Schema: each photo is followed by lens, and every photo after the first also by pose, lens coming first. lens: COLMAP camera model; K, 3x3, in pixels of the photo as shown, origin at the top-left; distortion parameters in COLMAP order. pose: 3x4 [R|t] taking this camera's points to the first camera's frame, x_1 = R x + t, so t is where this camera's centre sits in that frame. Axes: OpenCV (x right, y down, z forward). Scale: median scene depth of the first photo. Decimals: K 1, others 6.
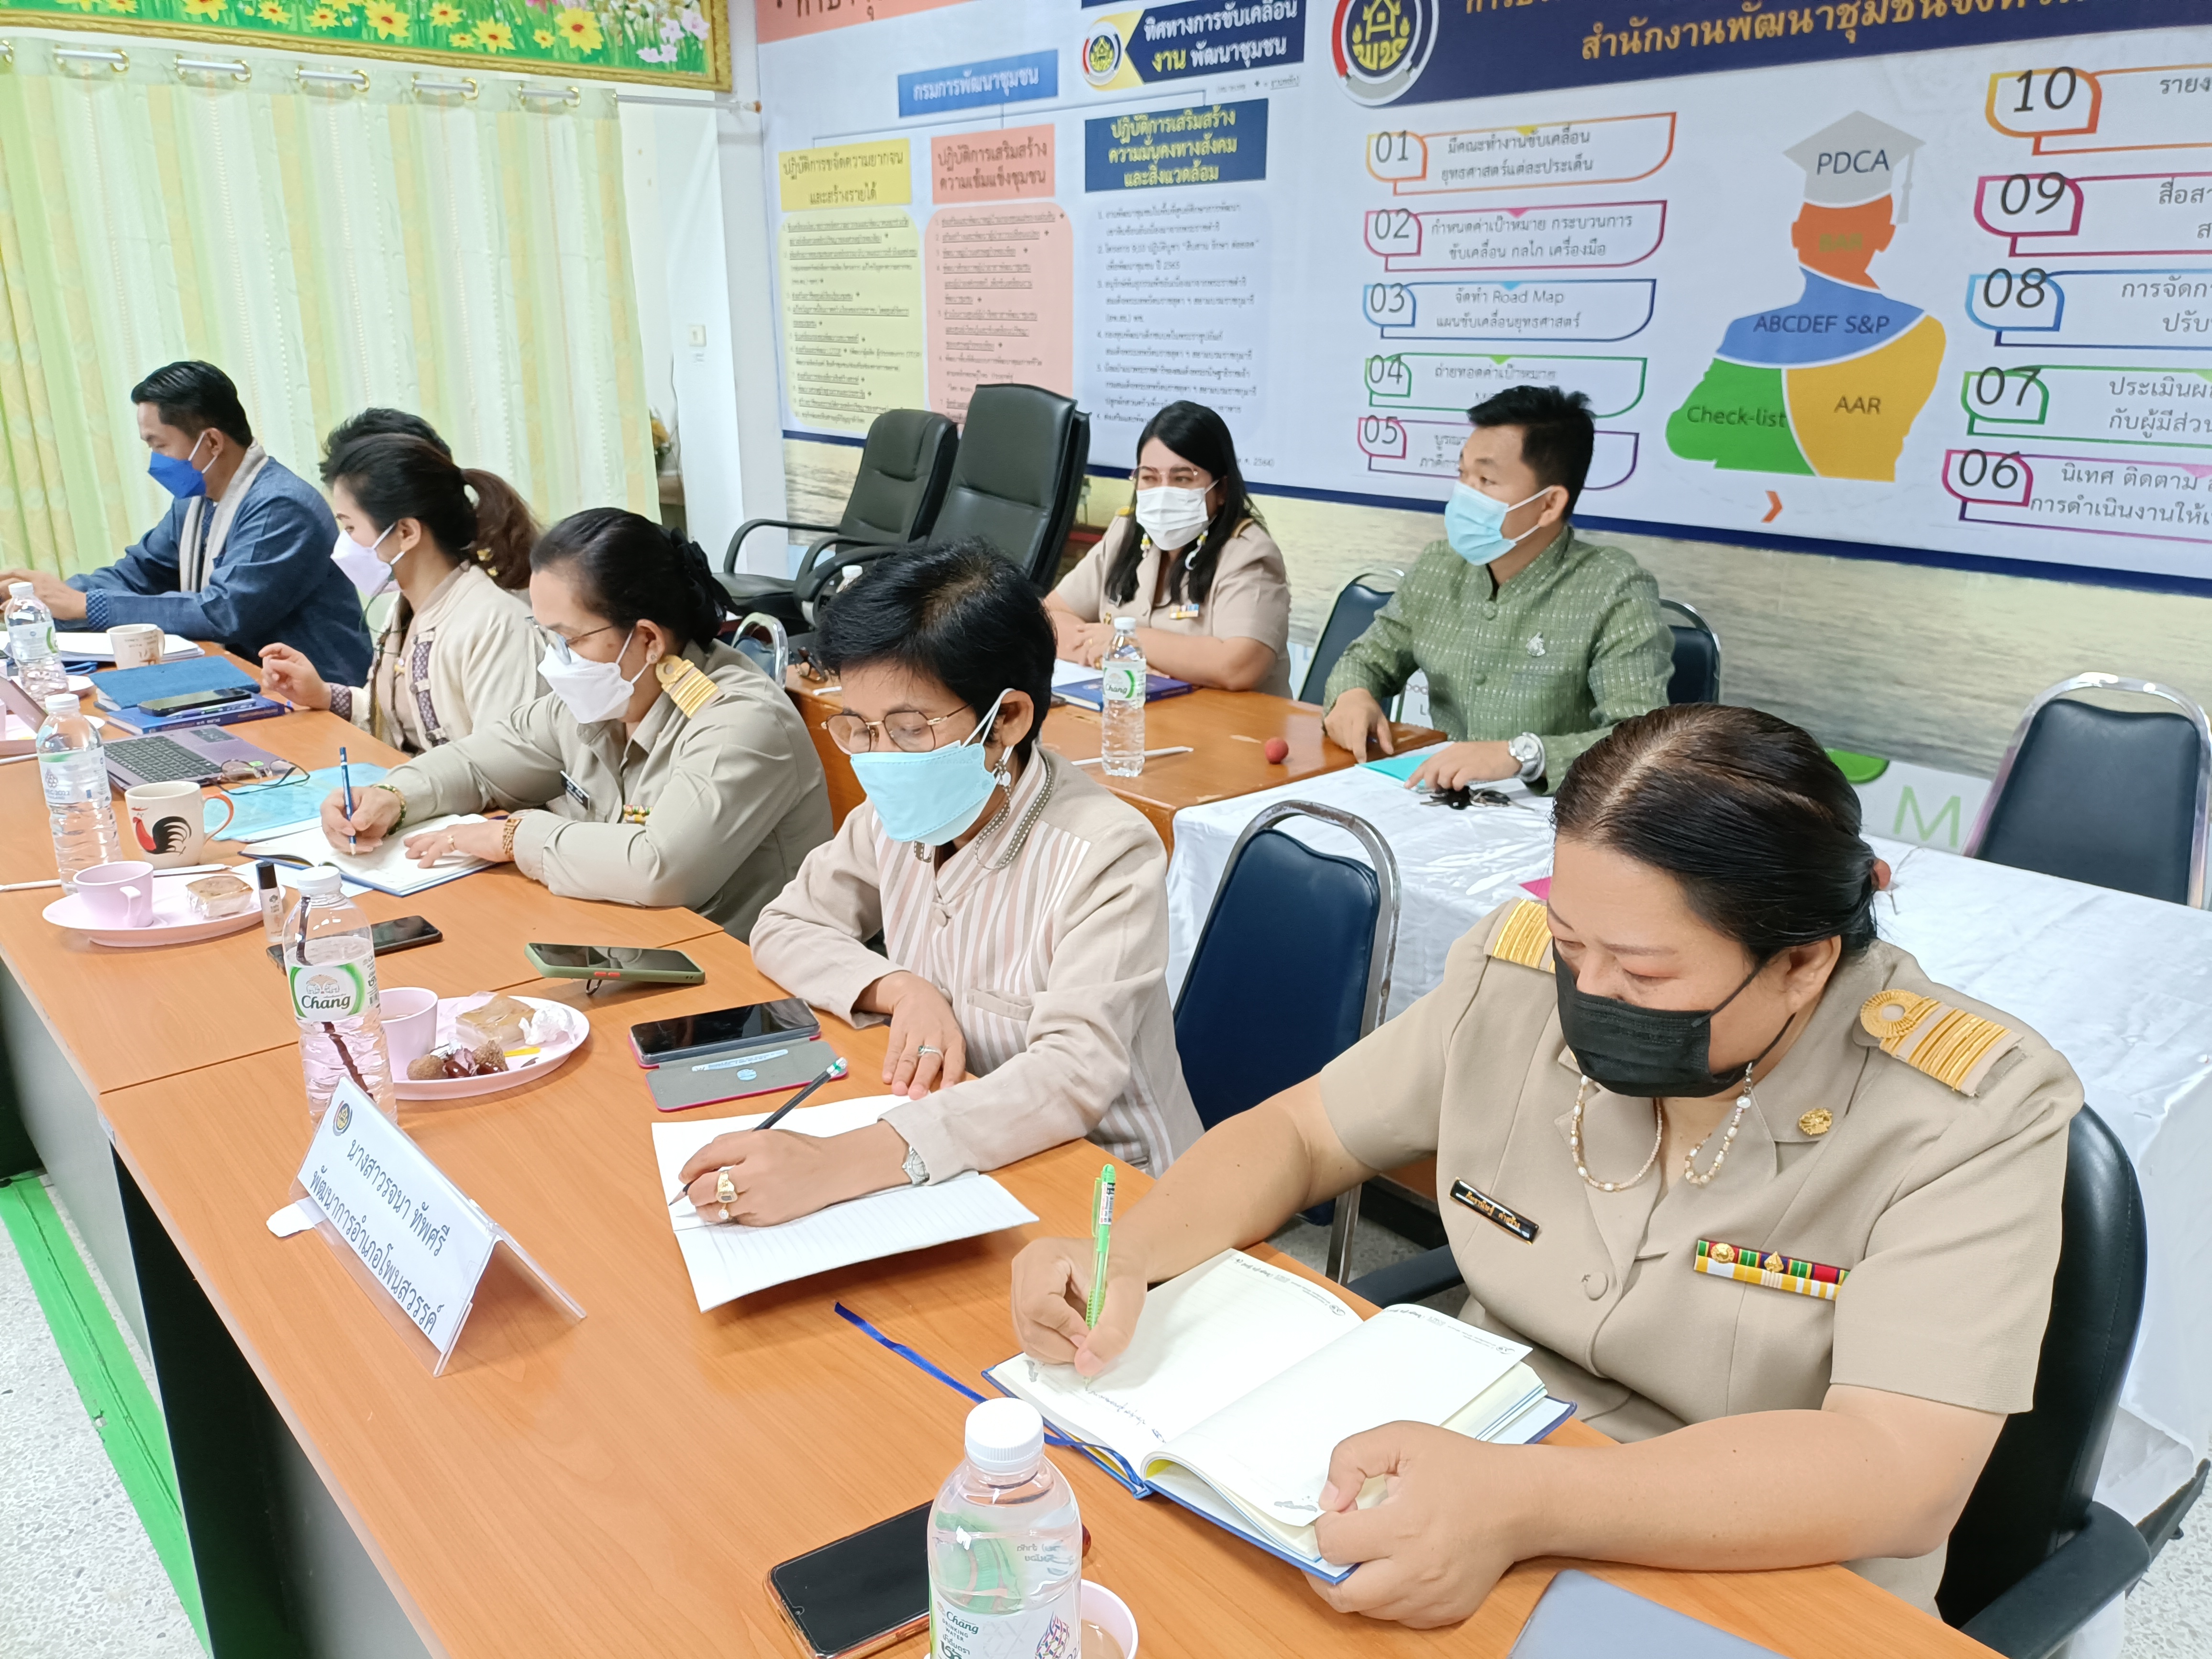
lens RADIAL K [[1640.6, 0, 1056.7], [0, 1640.6, 847.2], [0, 0, 1]] dist [0.061549, -0.082896]
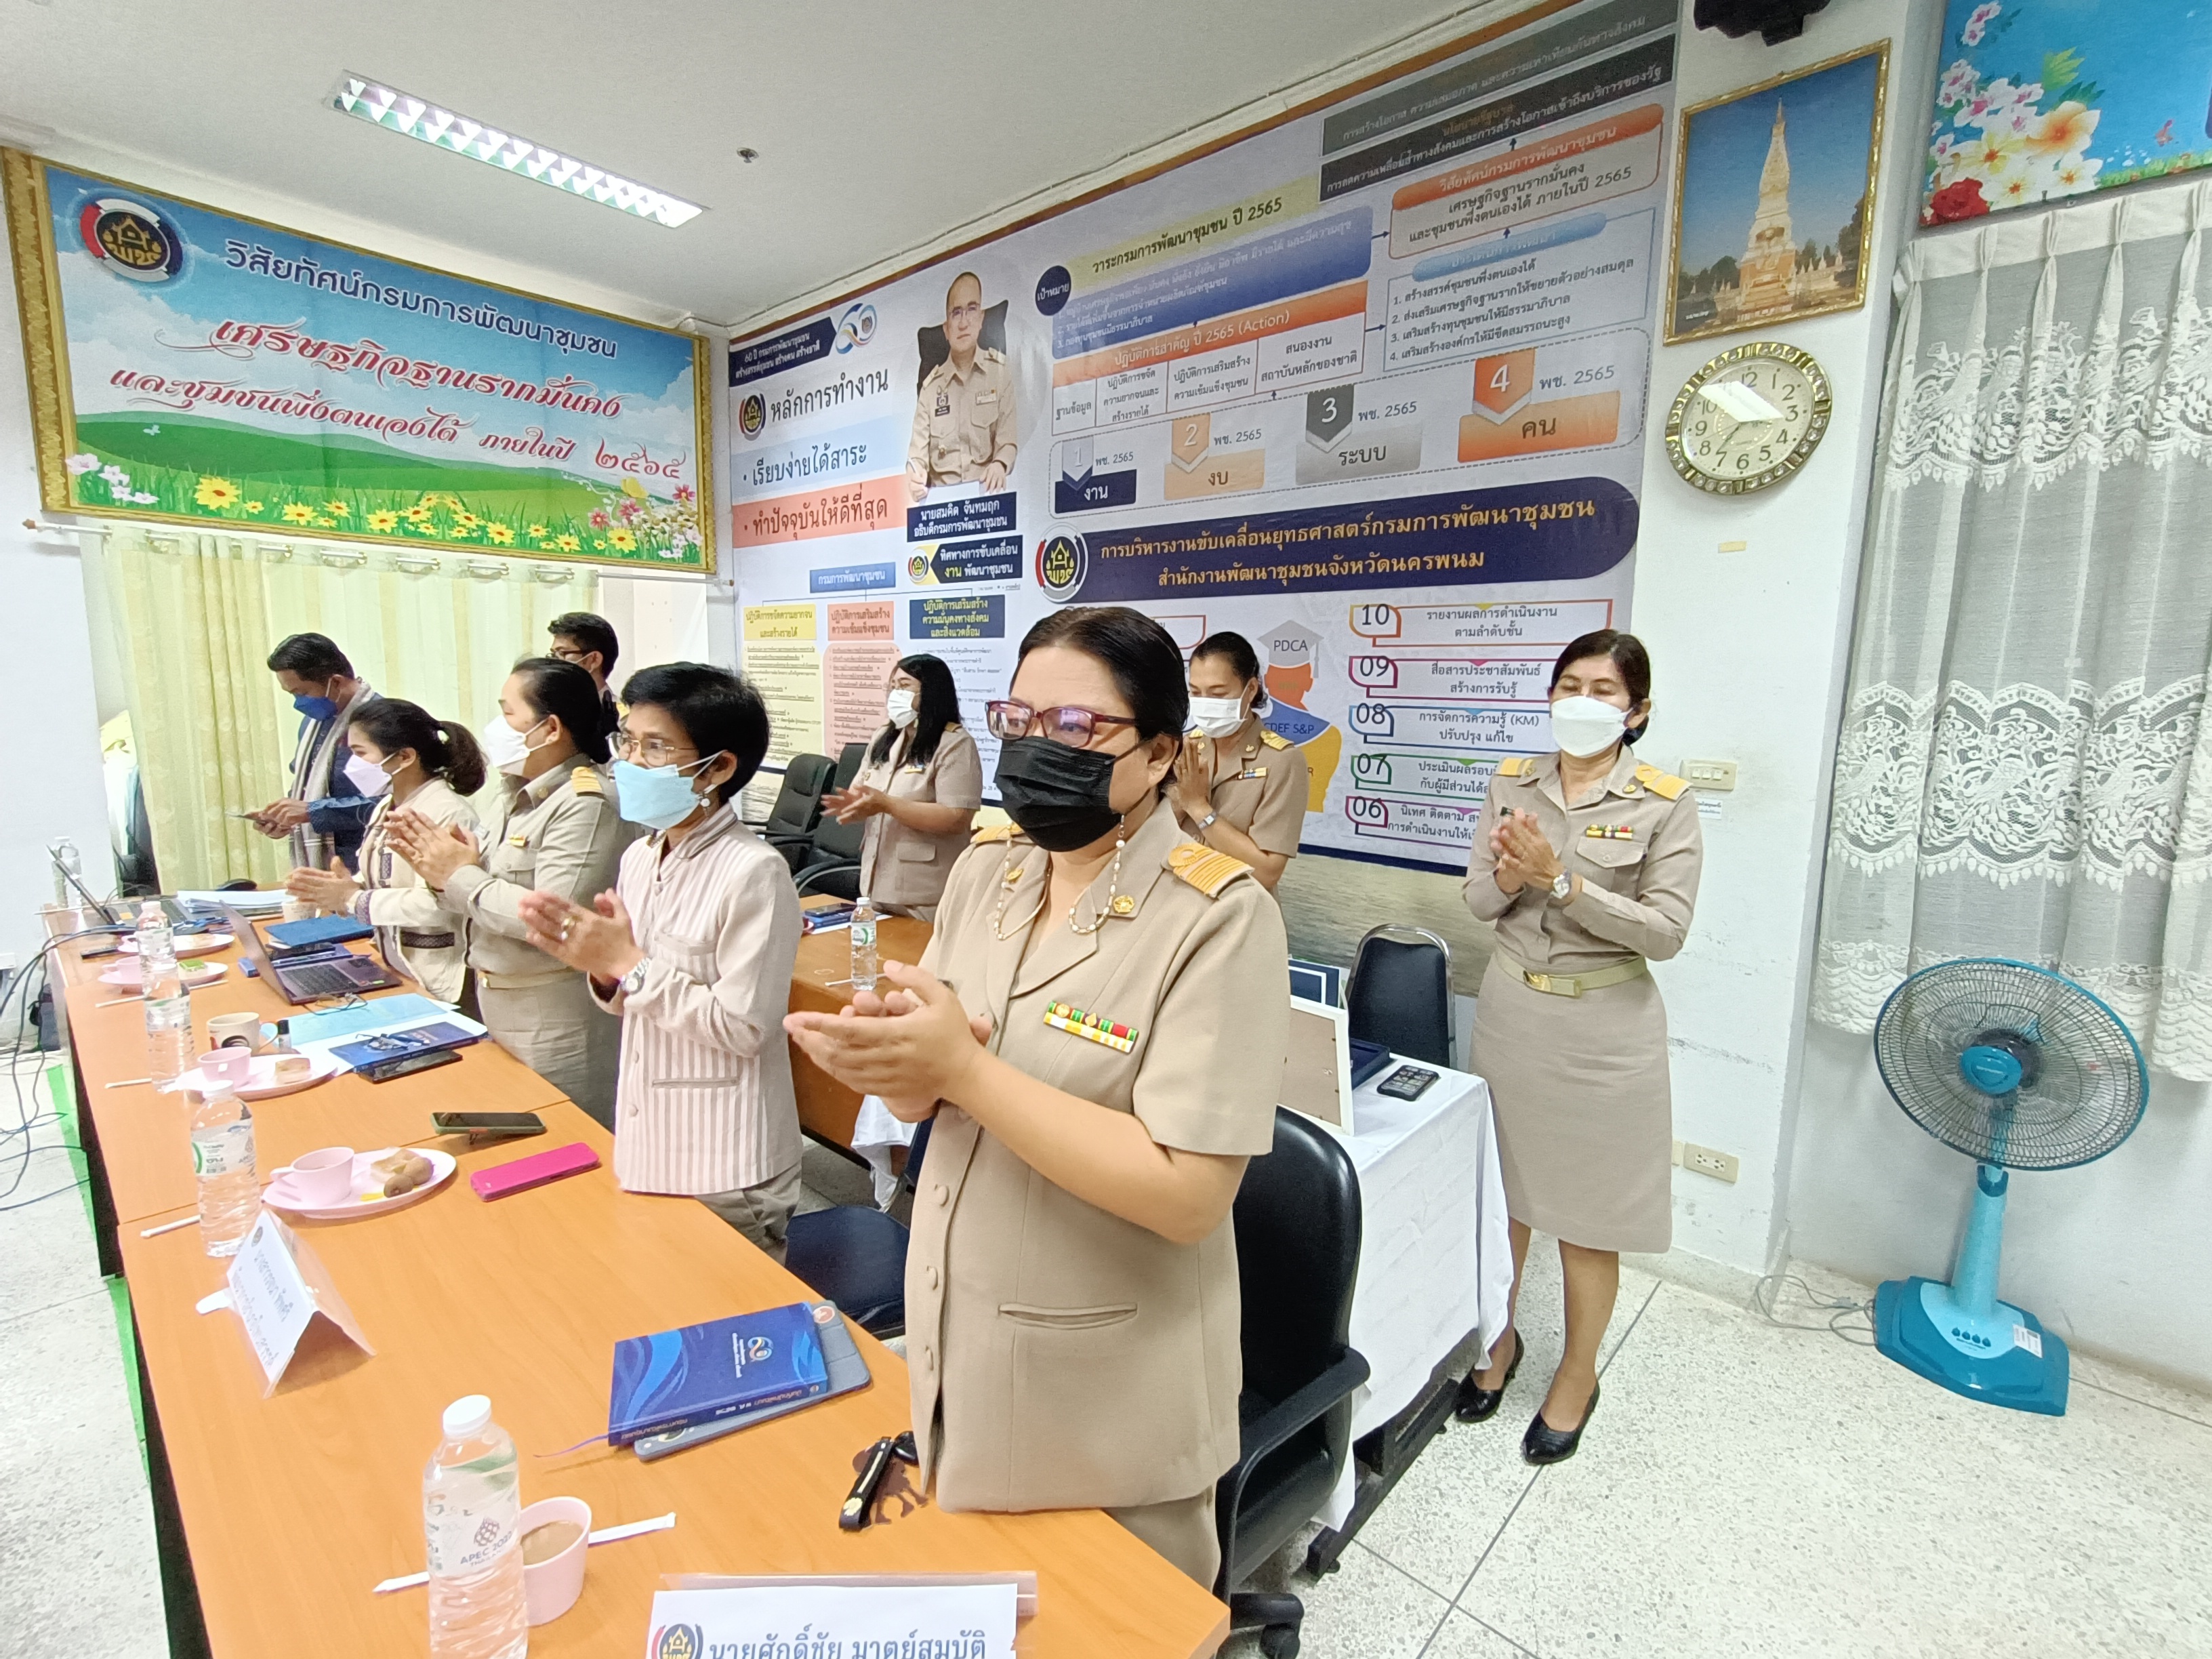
lens RADIAL K [[1026.6, 0, 1085.4], [0, 1026.6, 816.2], [0, 0, 1]] dist [-0.000998, 0.001162]
pose [[0.993242, 0.000185, 0.116063, 0.083690], [0.020567, 0.983892, -0.177579, -0.015409], [-0.114227, 0.178766, 0.977239, -0.056207]]
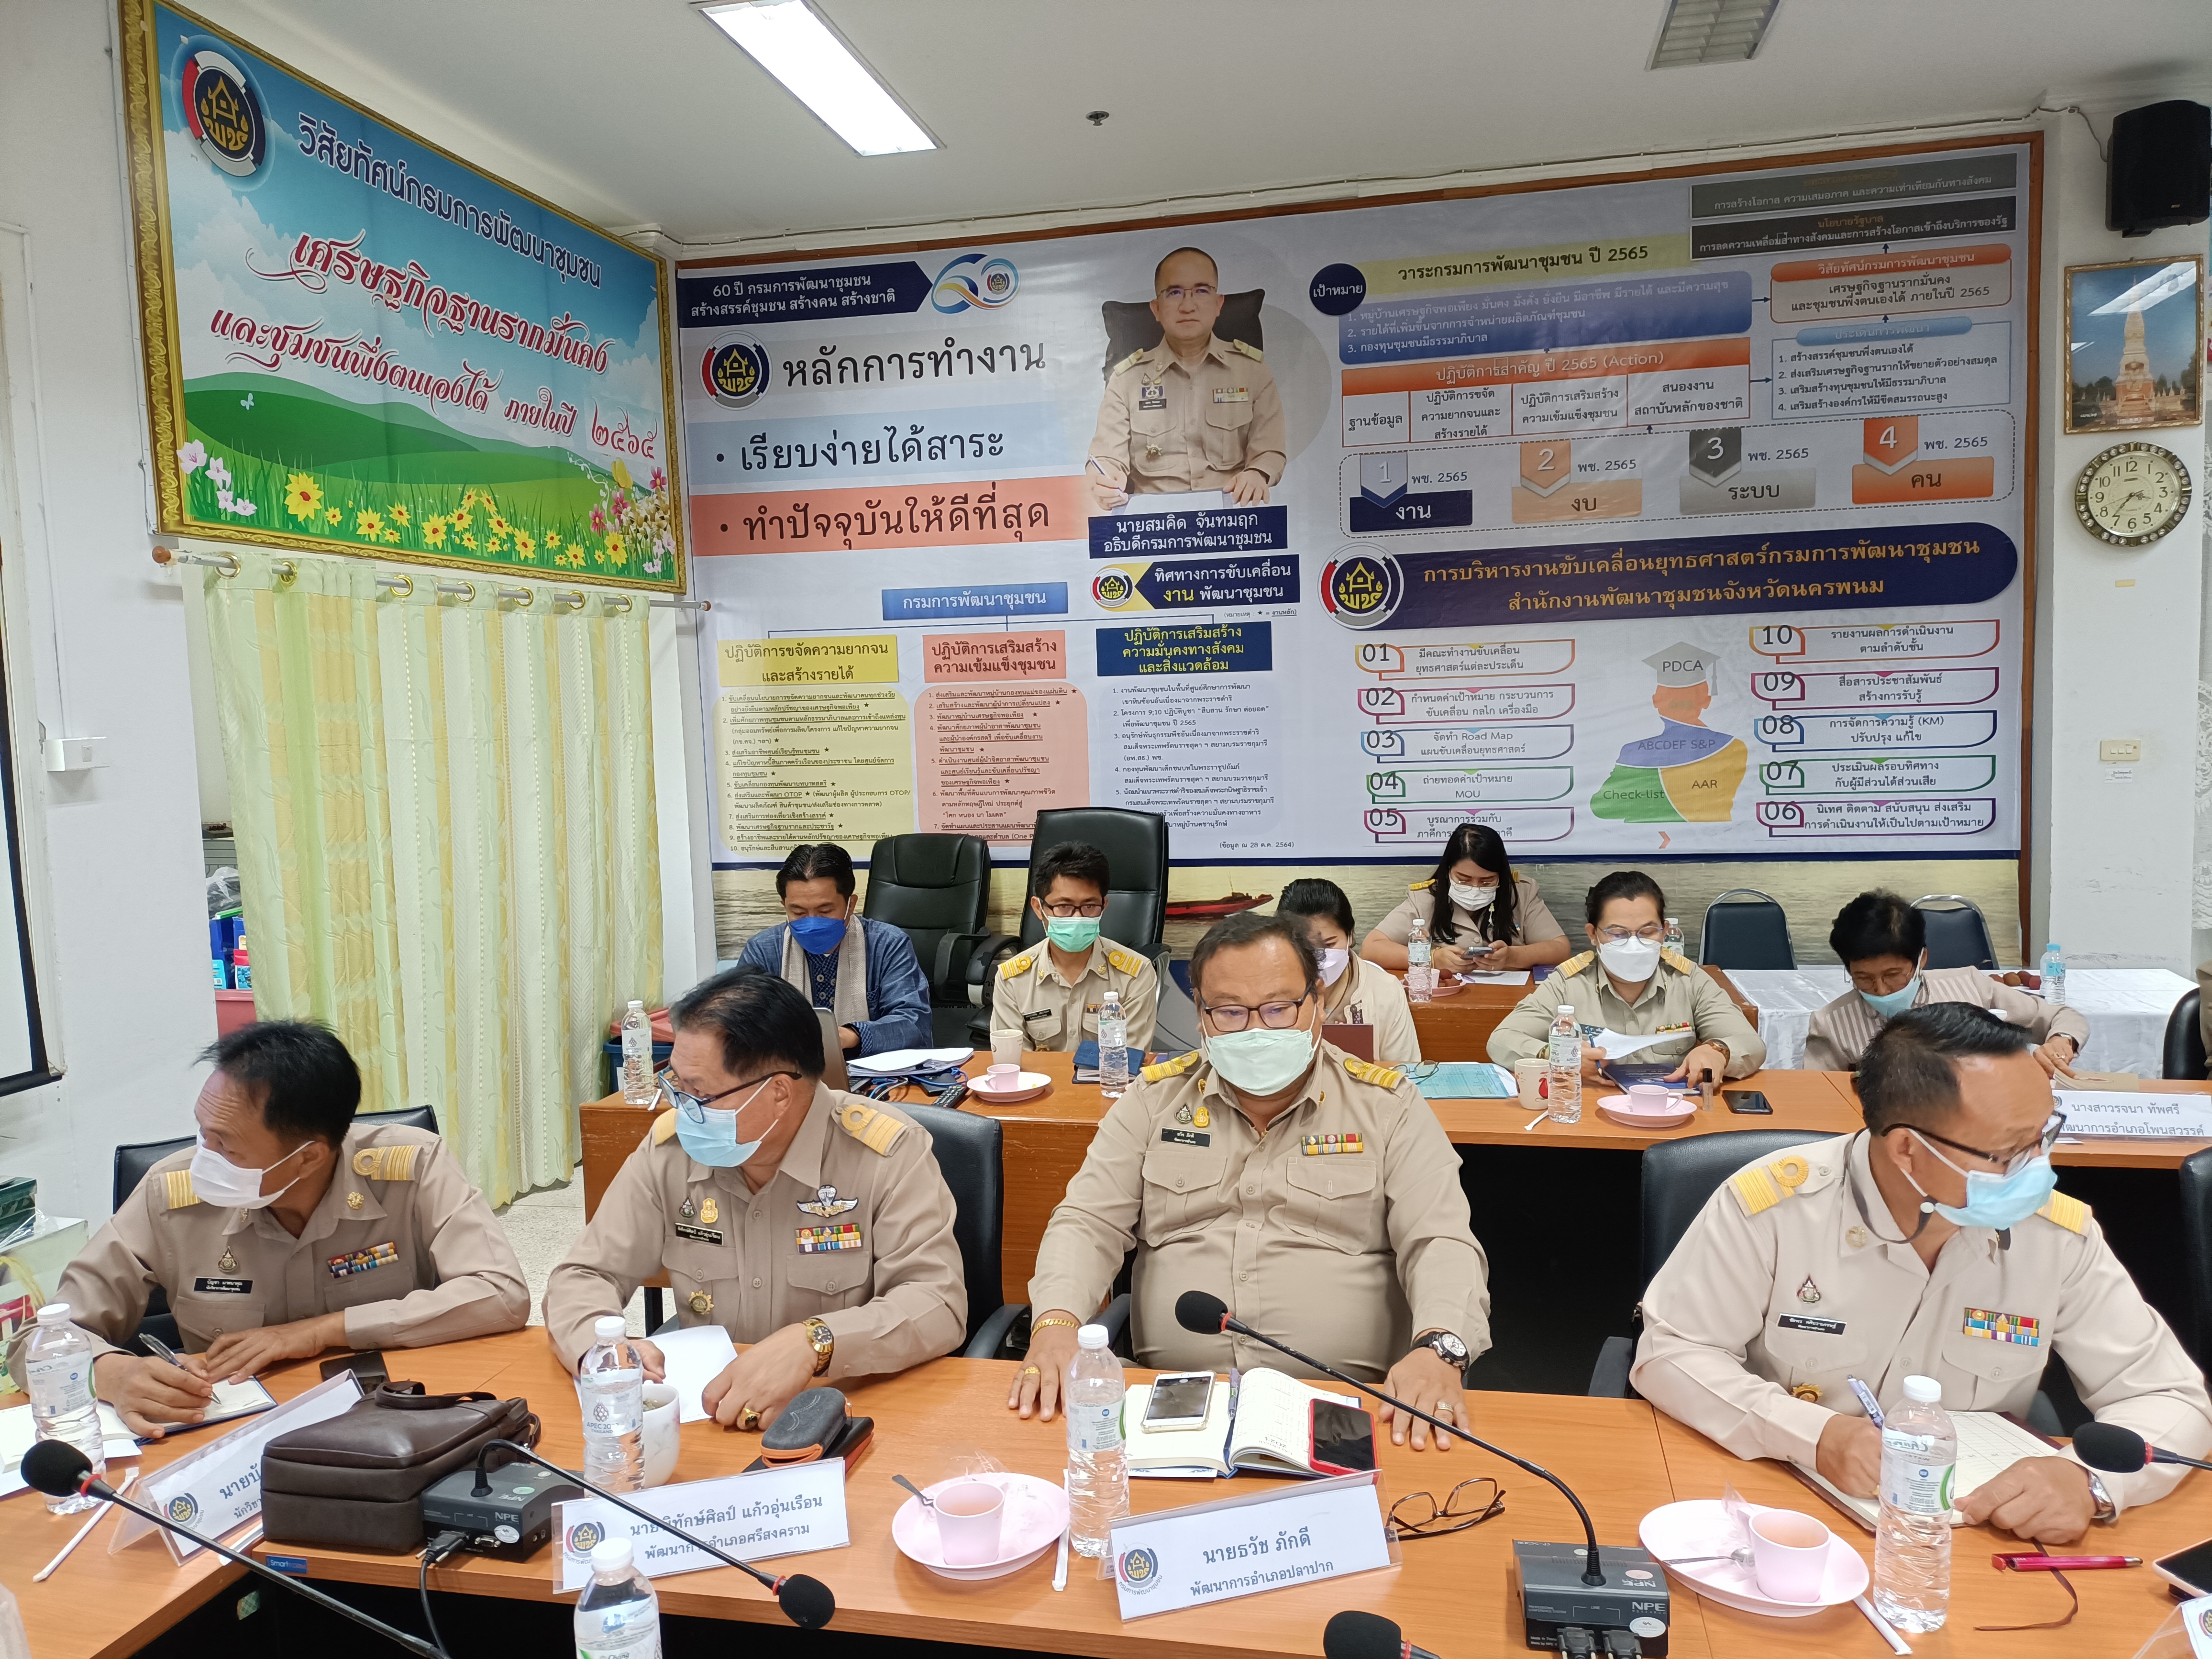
lens RADIAL K [[1640.6, 0, 1105.1], [0, 1640.6, 847.1], [0, 0, 1]] dist [0.061549, -0.082896]
pose [[0.800901, -0.085592, 0.592648, -0.913975], [0.220631, 0.962280, -0.159184, -0.033703], [-0.556668, 0.258247, 0.789575, -0.081458]]
